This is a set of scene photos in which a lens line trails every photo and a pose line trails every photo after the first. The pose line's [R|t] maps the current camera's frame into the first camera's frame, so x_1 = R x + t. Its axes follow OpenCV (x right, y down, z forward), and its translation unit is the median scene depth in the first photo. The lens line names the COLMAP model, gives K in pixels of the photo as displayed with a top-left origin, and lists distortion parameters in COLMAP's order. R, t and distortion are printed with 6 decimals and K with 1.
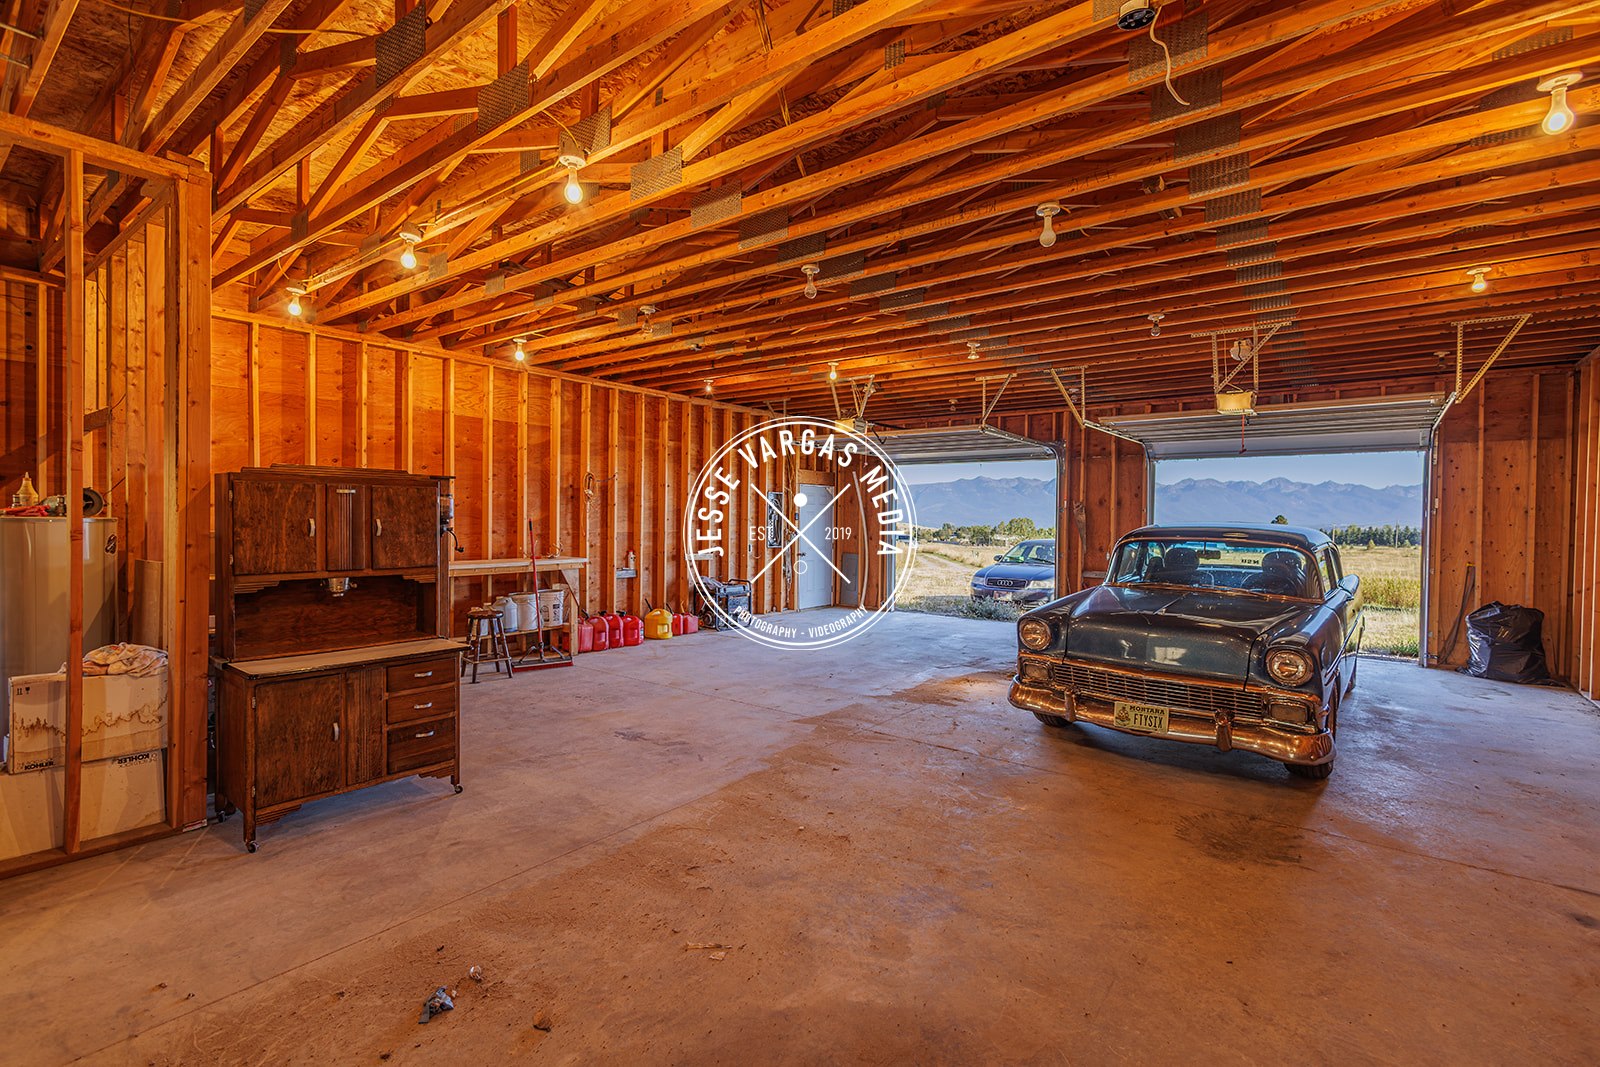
lens RADIAL K [[732.3, 0, 805.7], [0, 732.3, 536.0], [0, 0, 1]] dist [0.015582, -0.006469]
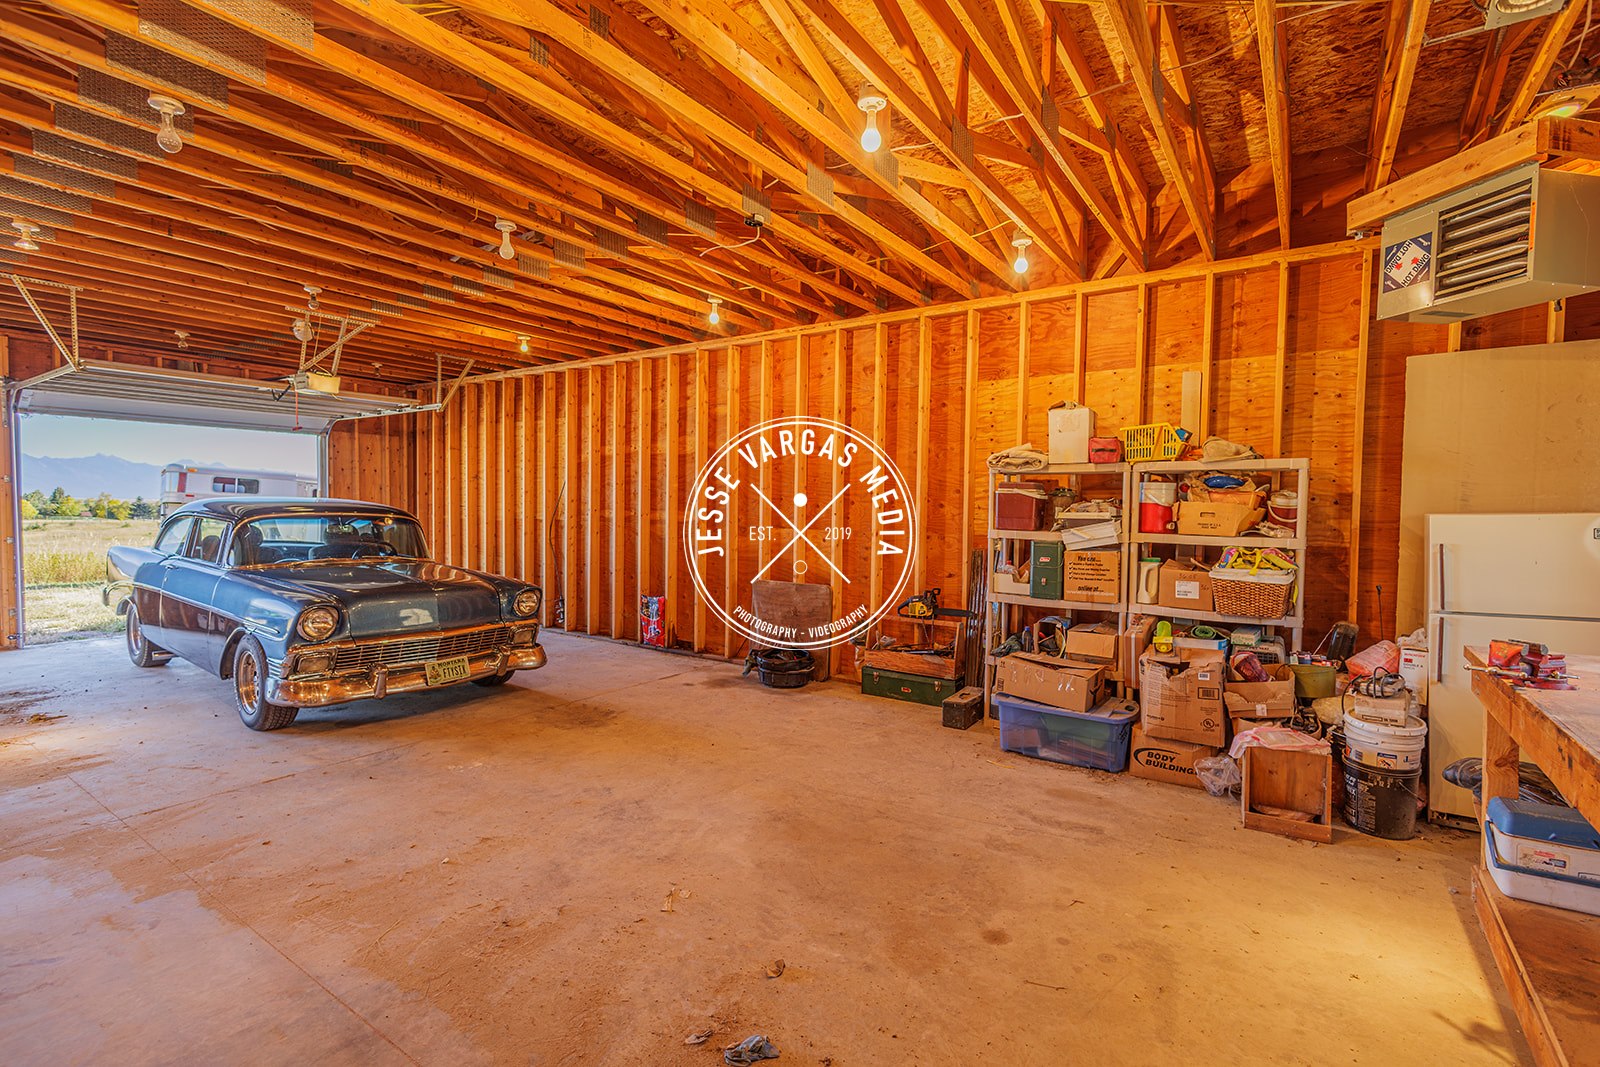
lens RADIAL K [[732.3, 0, 807.8], [0, 732.3, 525.0], [0, 0, 1]] dist [0.015582, -0.006469]
pose [[-0.062045, -0.040523, 0.997250, -0.706492], [0.011453, 0.999081, 0.041310, -0.019668], [-0.998008, 0.013984, -0.061524, 0.505116]]
